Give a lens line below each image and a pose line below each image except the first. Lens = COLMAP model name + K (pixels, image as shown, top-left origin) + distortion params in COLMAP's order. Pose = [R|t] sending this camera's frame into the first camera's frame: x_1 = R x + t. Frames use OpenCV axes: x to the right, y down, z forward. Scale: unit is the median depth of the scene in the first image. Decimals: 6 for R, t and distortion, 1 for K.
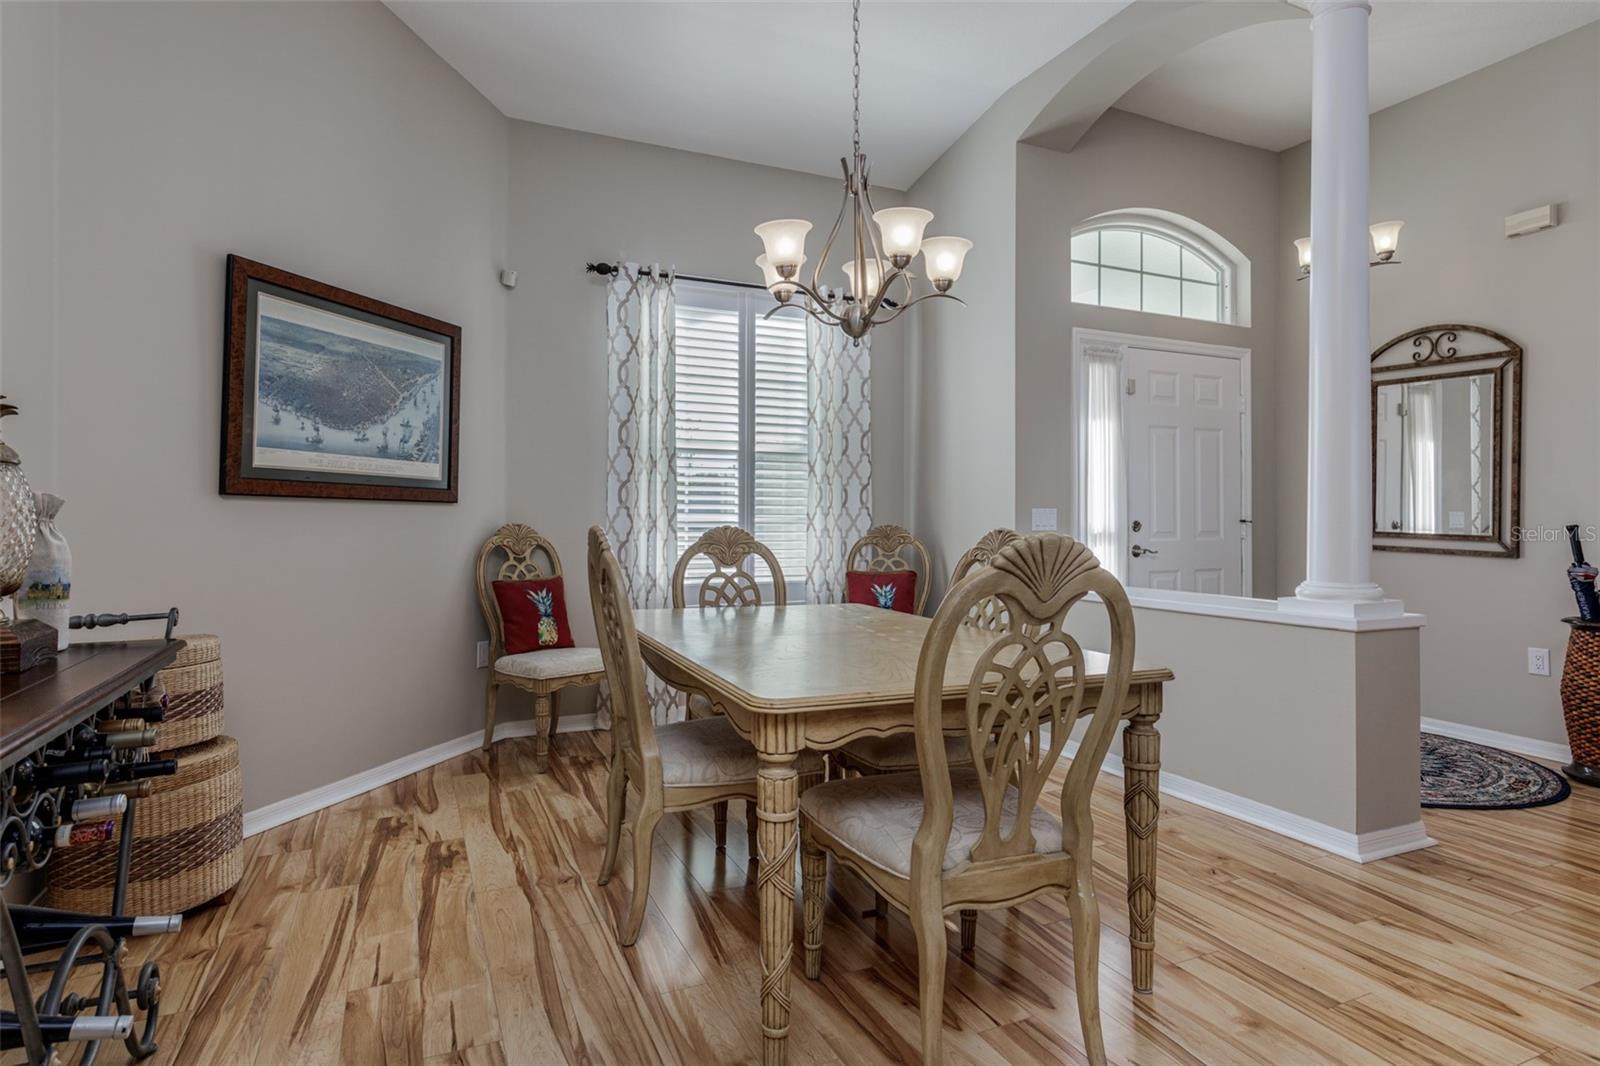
lens RADIAL K [[867.1, 0, 800.9], [0, 867.1, 510.7], [0, 0, 1]] dist [0.001474, -0.000128]
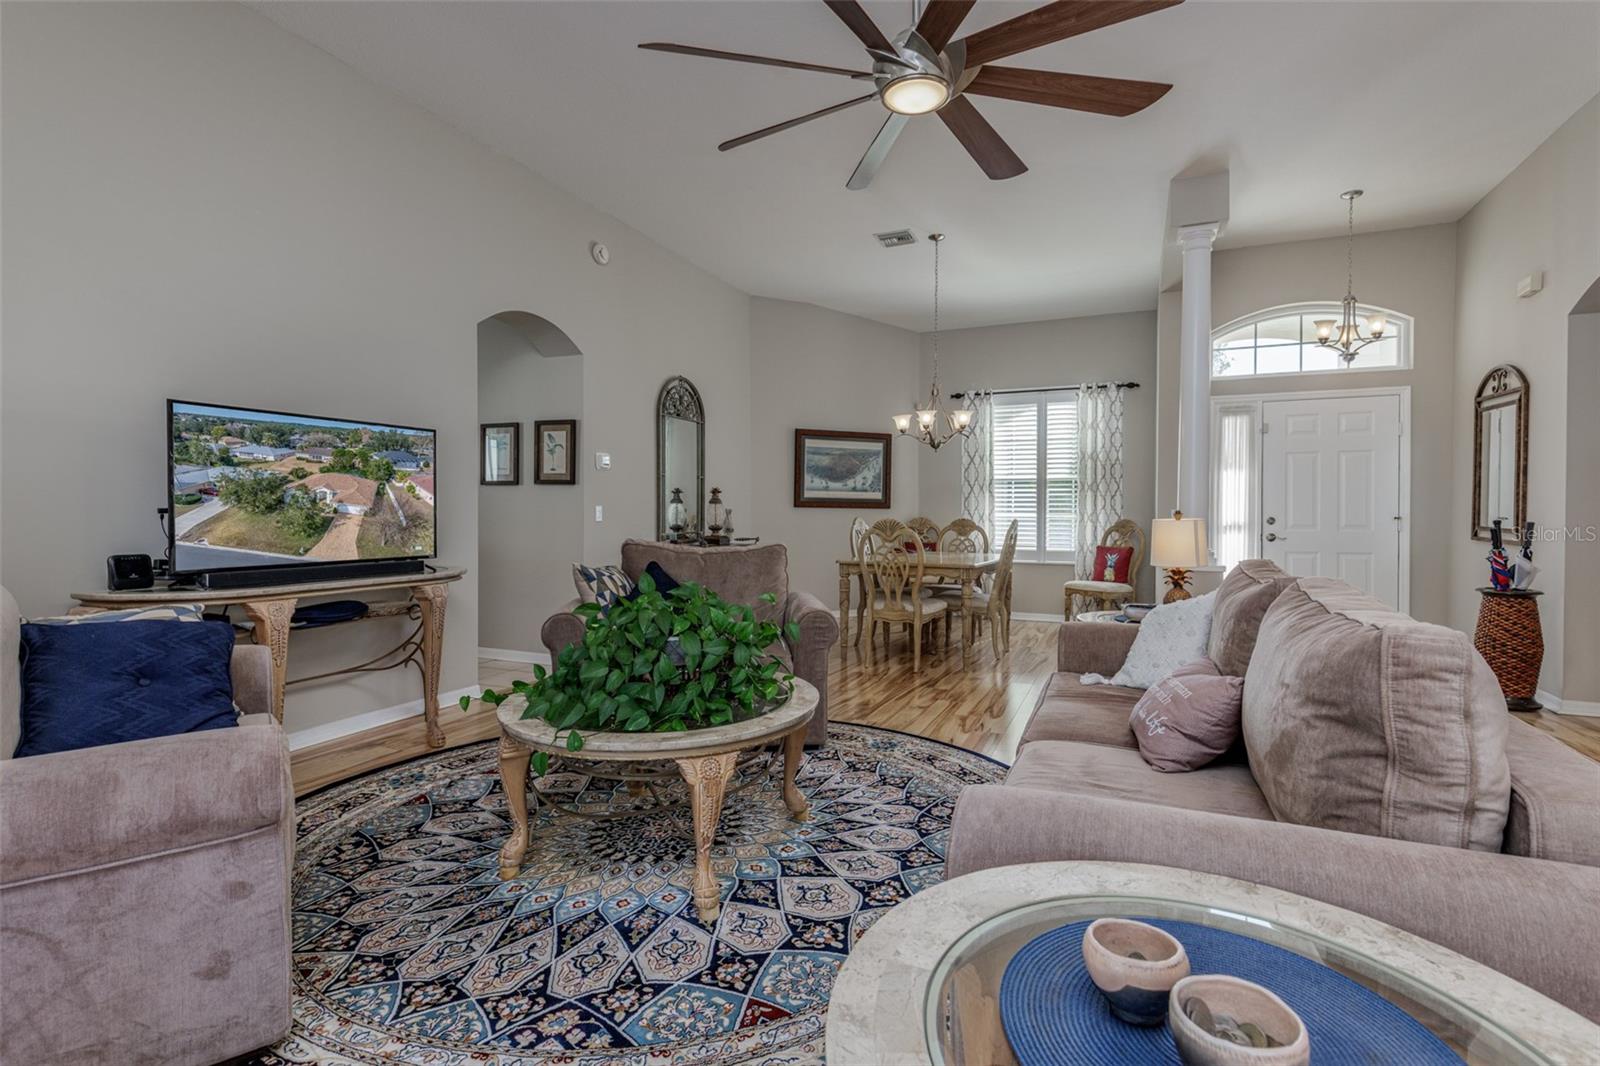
lens RADIAL K [[753.1, 0, 792.6], [0, 753.1, 520.8], [0, 0, 1]] dist [0.034005, -0.000102]
pose [[0.676917, 0.006396, -0.736032, 1.016011], [0.003878, 0.999917, 0.012255, -0.001918], [0.736049, -0.011150, 0.676836, -0.639215]]
